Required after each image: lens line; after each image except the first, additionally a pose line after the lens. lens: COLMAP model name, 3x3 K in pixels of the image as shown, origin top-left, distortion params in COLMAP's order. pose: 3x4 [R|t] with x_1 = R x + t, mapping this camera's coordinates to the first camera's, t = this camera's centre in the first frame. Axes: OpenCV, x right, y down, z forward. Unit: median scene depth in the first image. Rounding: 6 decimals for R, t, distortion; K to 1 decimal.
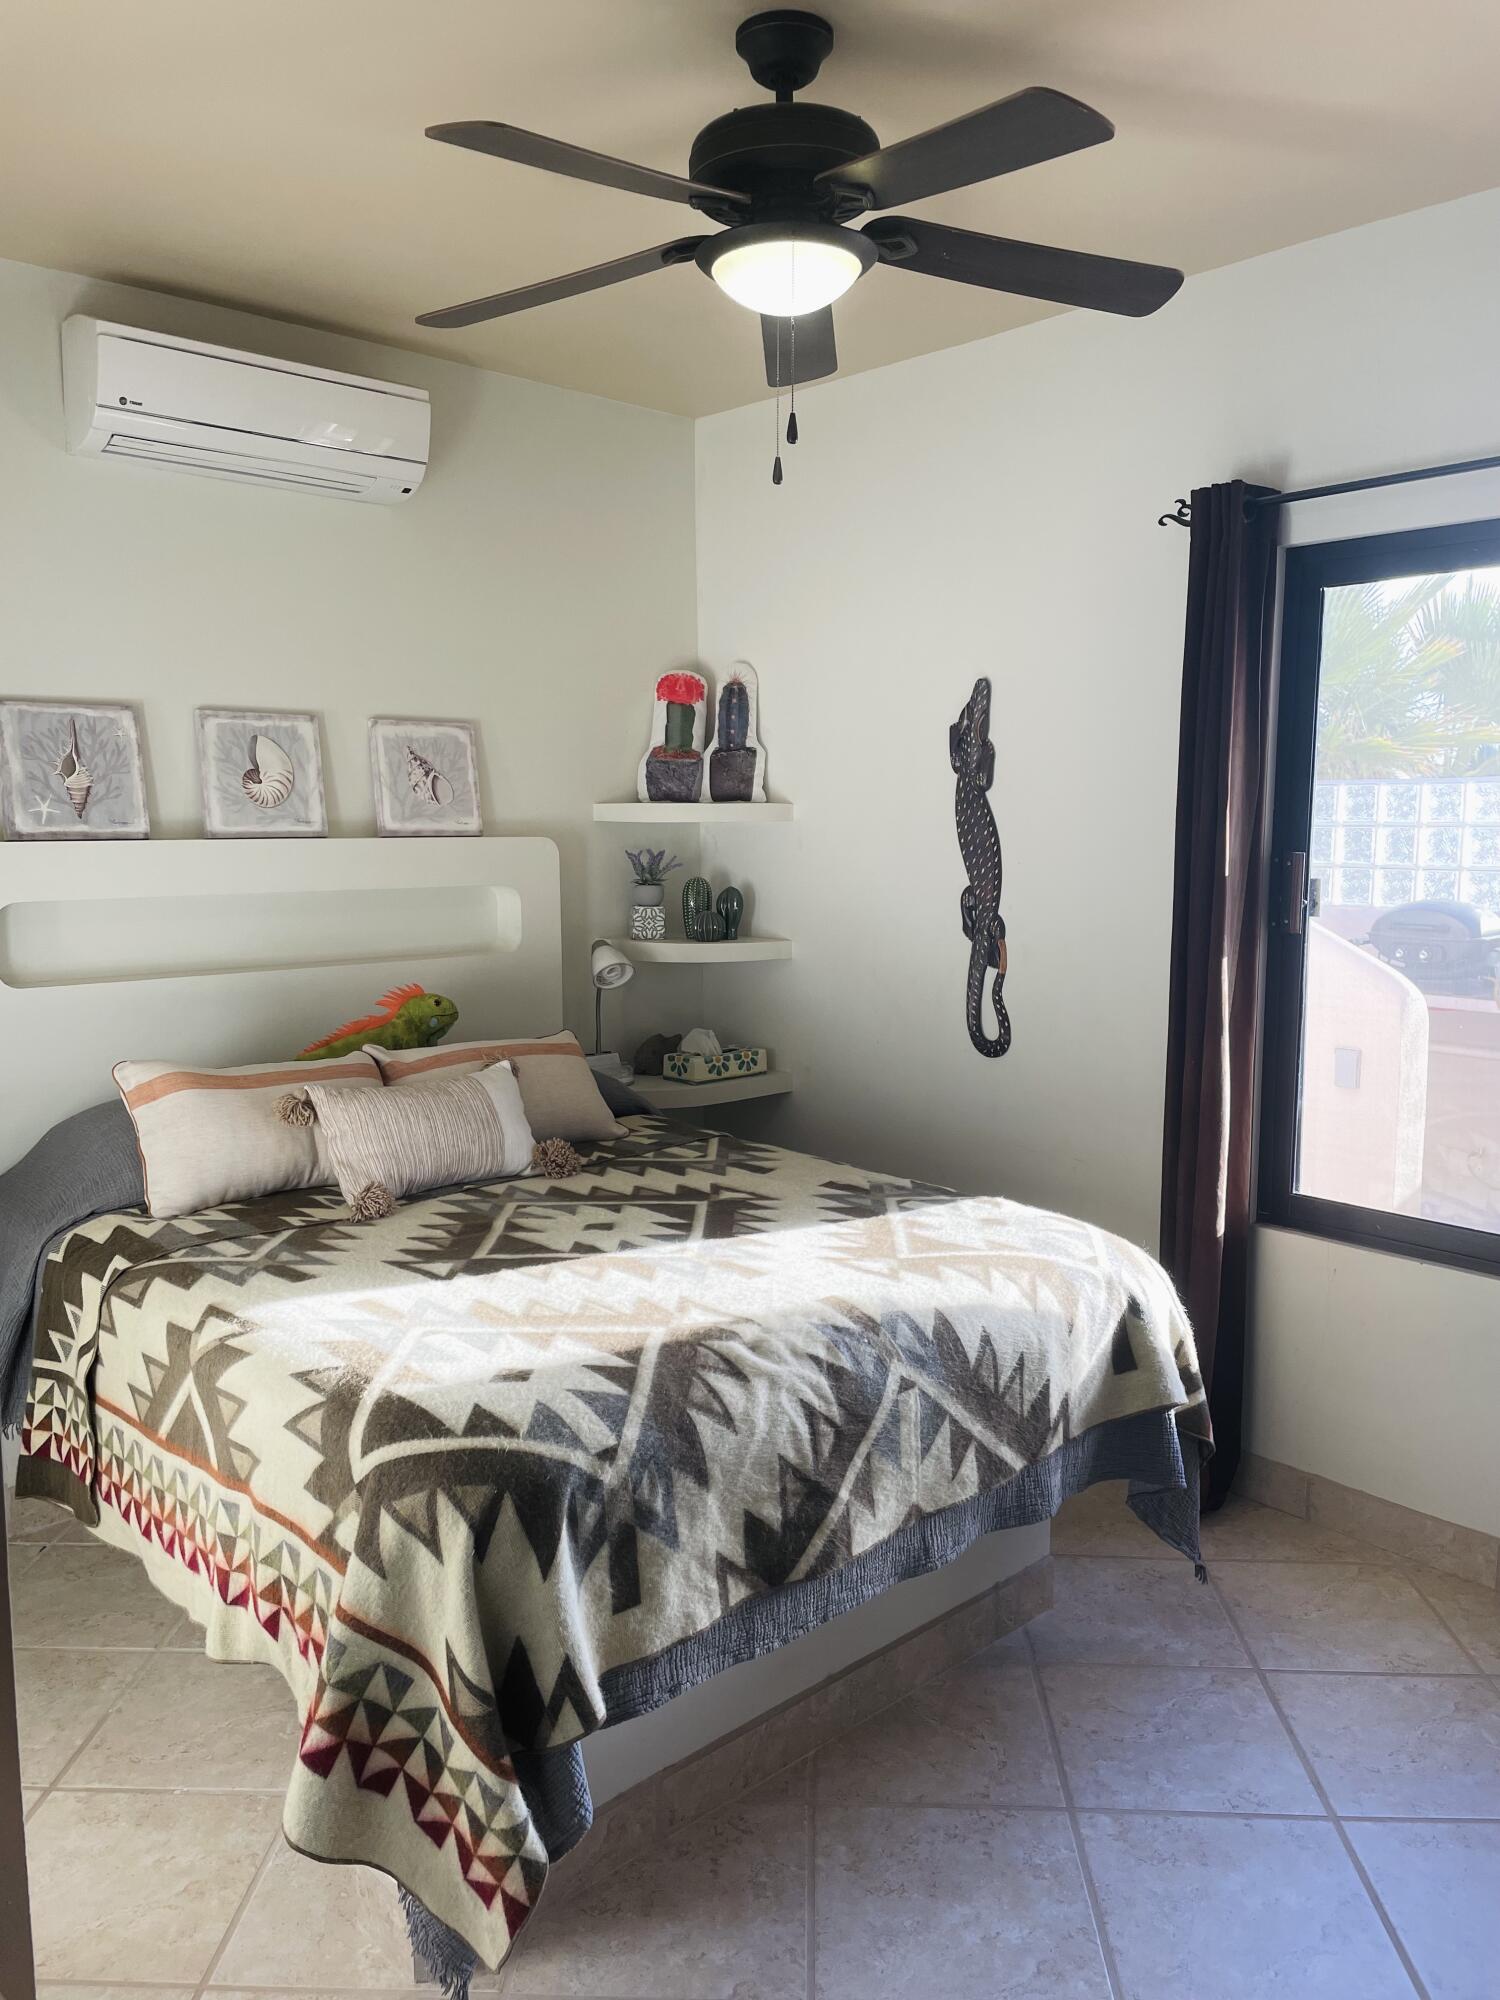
lens RADIAL K [[1495.4, 0, 757.8], [0, 1495.4, 994.6], [0, 0, 1]] dist [0.103733, -0.134272]
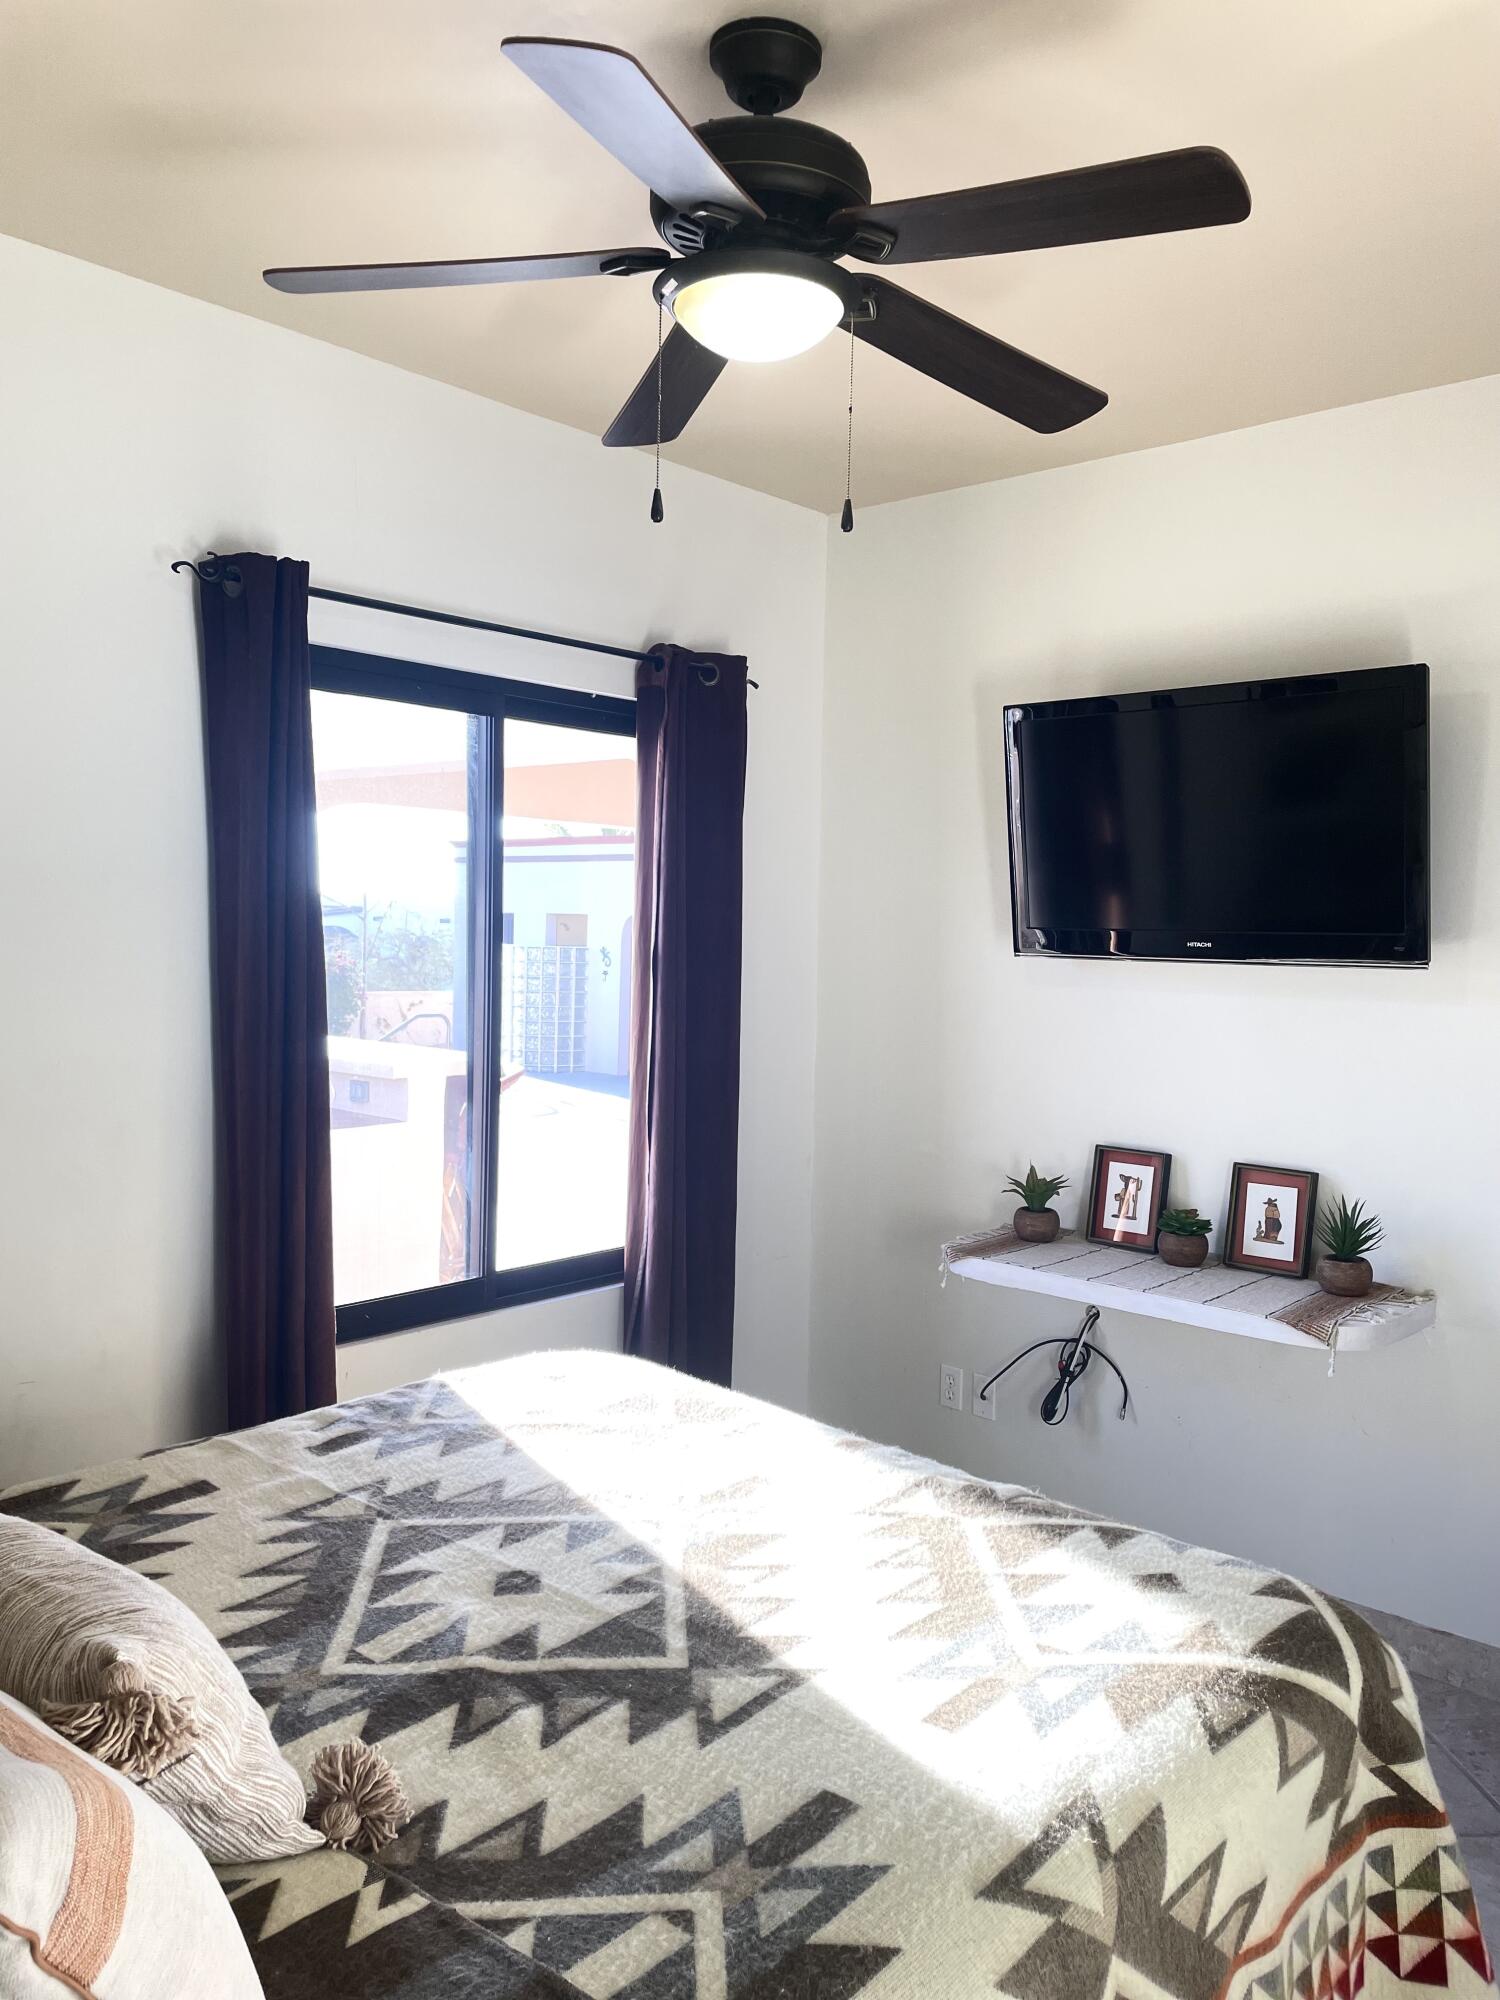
lens RADIAL K [[1495.4, 0, 757.8], [0, 1495.4, 994.6], [0, 0, 1]] dist [0.103733, -0.134272]
pose [[-0.086023, -0.047862, 0.995143, -0.767086], [0.098331, 0.993561, 0.056286, -0.118242], [-0.991429, 0.102696, -0.080763, 0.978883]]
